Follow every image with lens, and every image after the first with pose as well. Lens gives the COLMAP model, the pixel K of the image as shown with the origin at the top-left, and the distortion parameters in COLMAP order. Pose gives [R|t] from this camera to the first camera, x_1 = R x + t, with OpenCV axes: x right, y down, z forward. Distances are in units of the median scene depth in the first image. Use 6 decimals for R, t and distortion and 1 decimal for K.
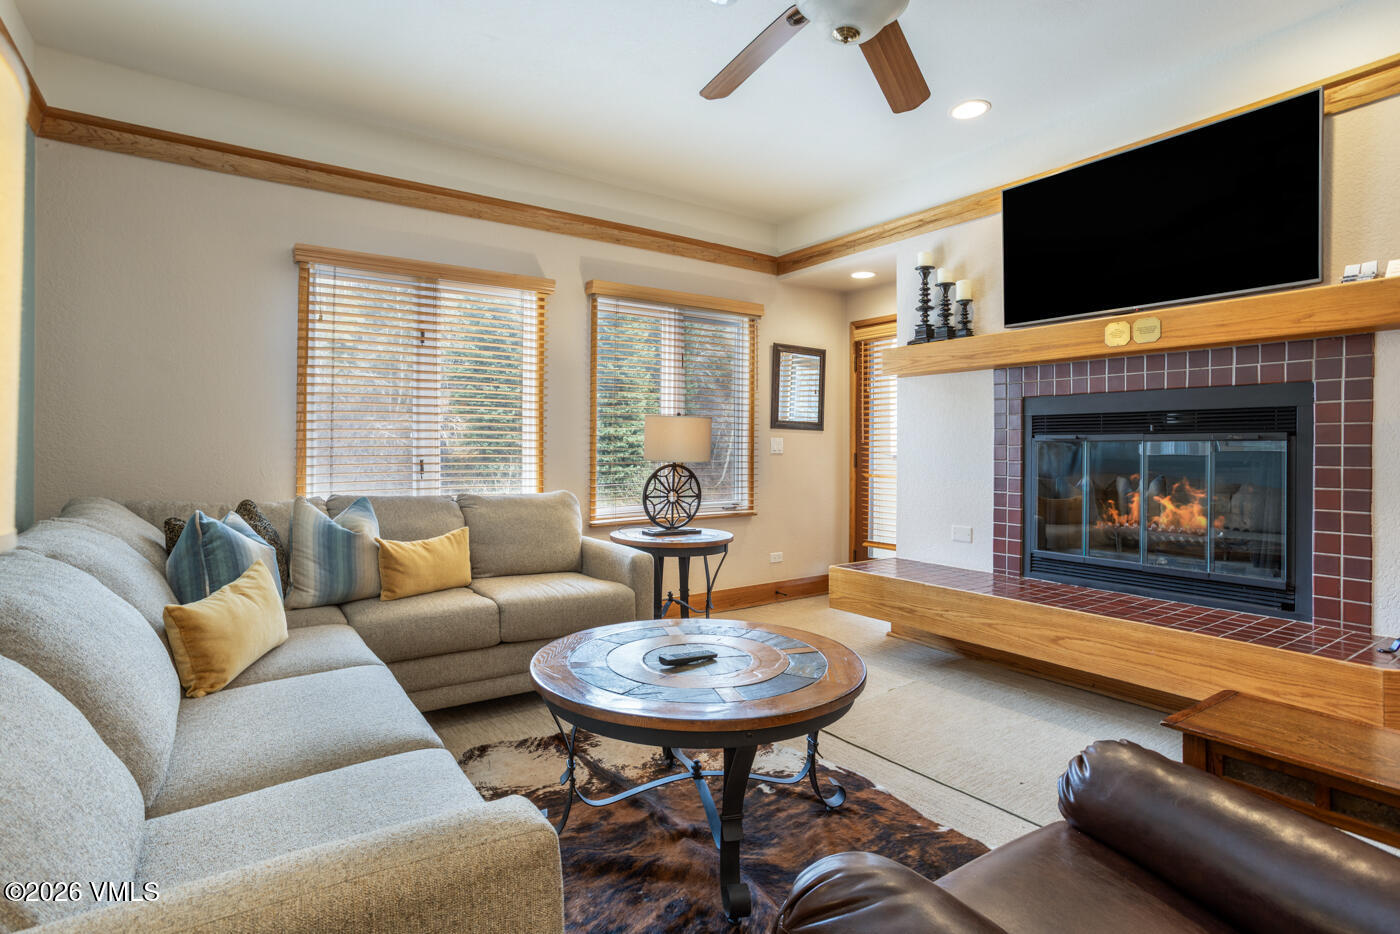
lens RADIAL K [[688.5, 0, 699.3], [0, 688.5, 450.9], [0, 0, 1]] dist [-0.041074, 0.000339]
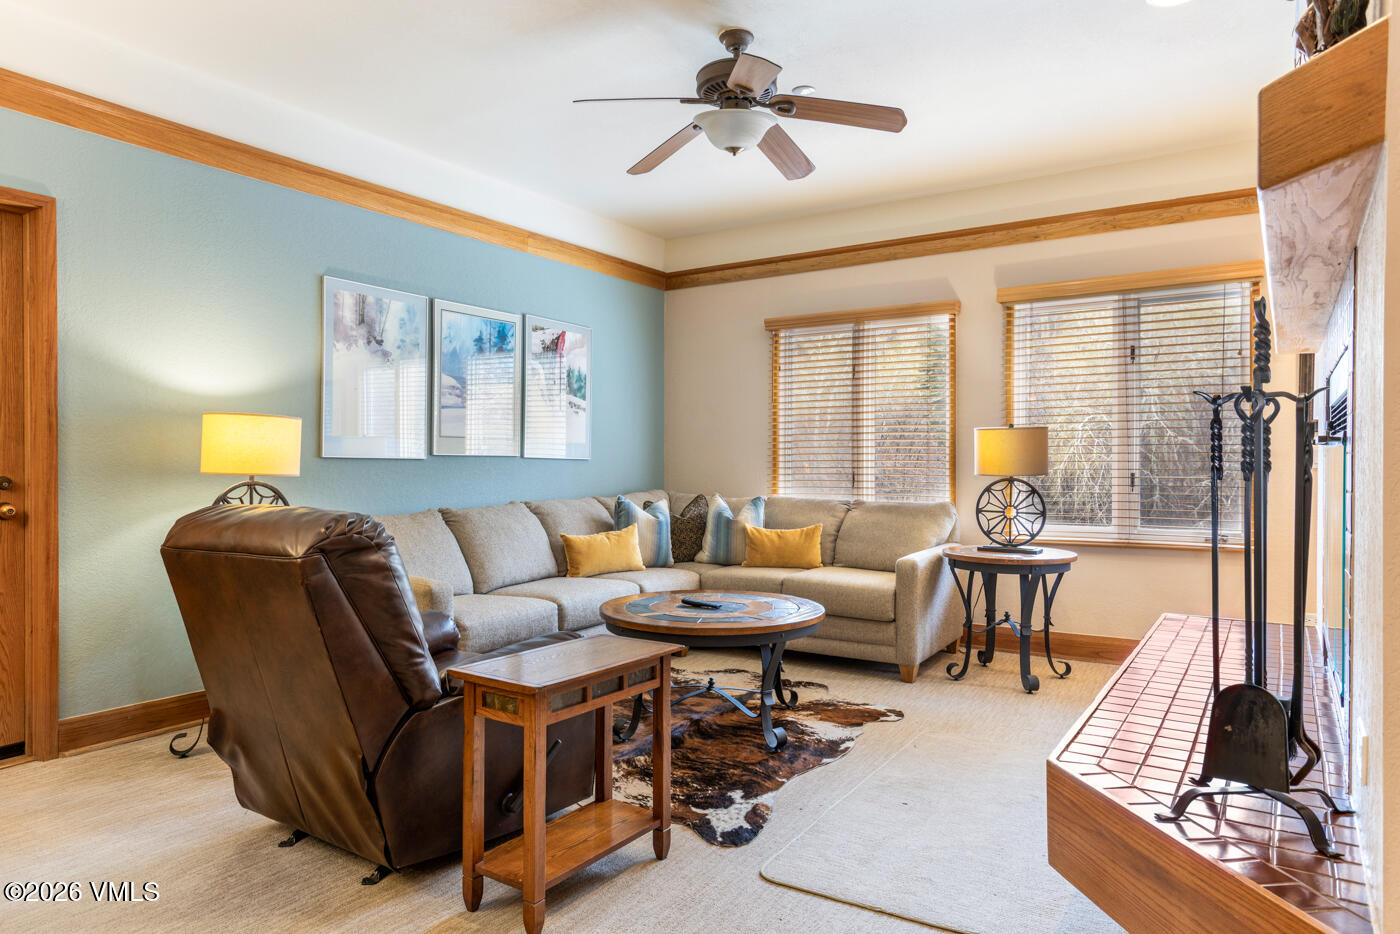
lens RADIAL K [[883.9, 0, 699.0], [0, 883.9, 465.6], [0, 0, 1]] dist [-0.002985, 0.000838]
pose [[0.368378, 0.000585, -0.929676, 0.937141], [0.000554, 0.999999, 0.000849, 0.000520], [0.929676, -0.000828, 0.368378, 0.151931]]
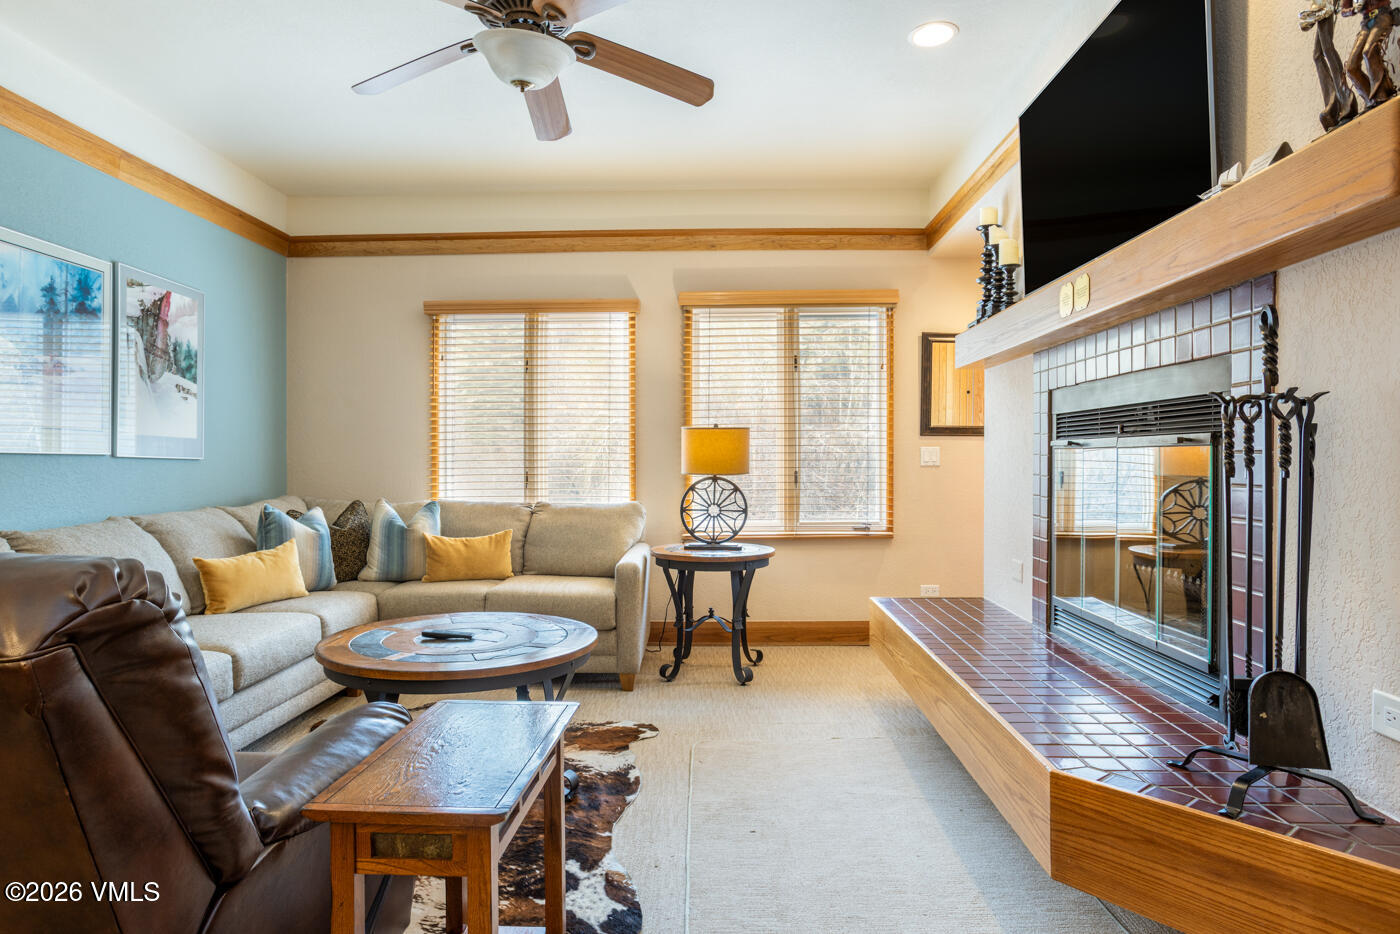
lens RADIAL K [[835.4, 0, 700.0], [0, 835.4, 467.0], [0, 0, 1]] dist [-0.055060, 0.050285]
pose [[0.802552, -0.000997, -0.596582, 0.647760], [0.004800, 0.999977, 0.004787, -0.000482], [0.596563, -0.006705, 0.802538, 0.043791]]
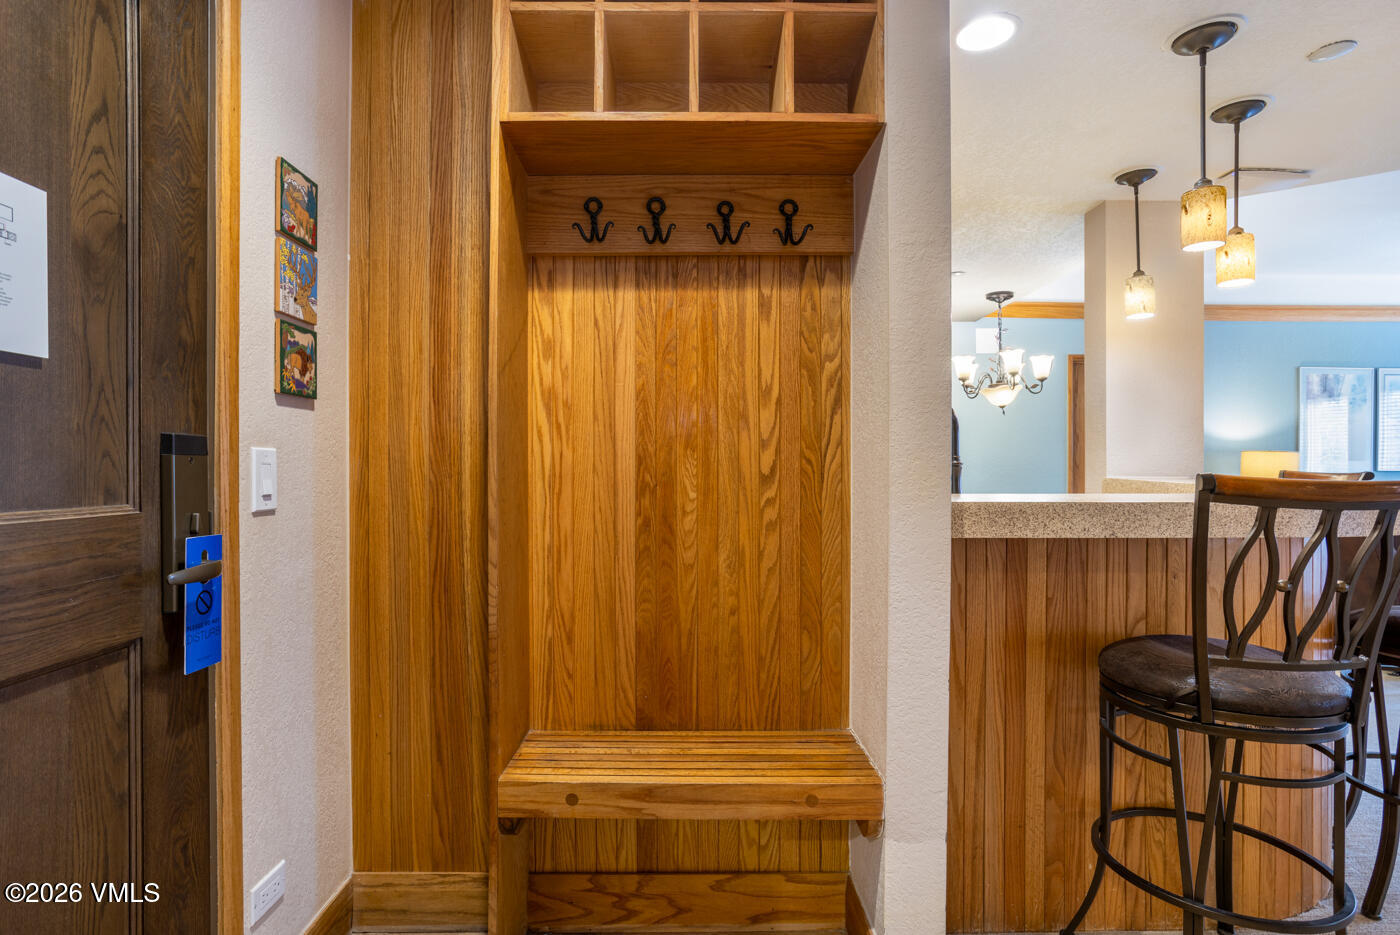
lens RADIAL K [[739.9, 0, 695.4], [0, 739.9, 467.4], [0, 0, 1]] dist [-0.049819, 0.034066]
pose [[-0.544503, -0.007174, -0.838728, 1.770897], [-0.003310, 0.999974, -0.006405, -0.005866], [0.838753, -0.000711, -0.544512, -0.122312]]
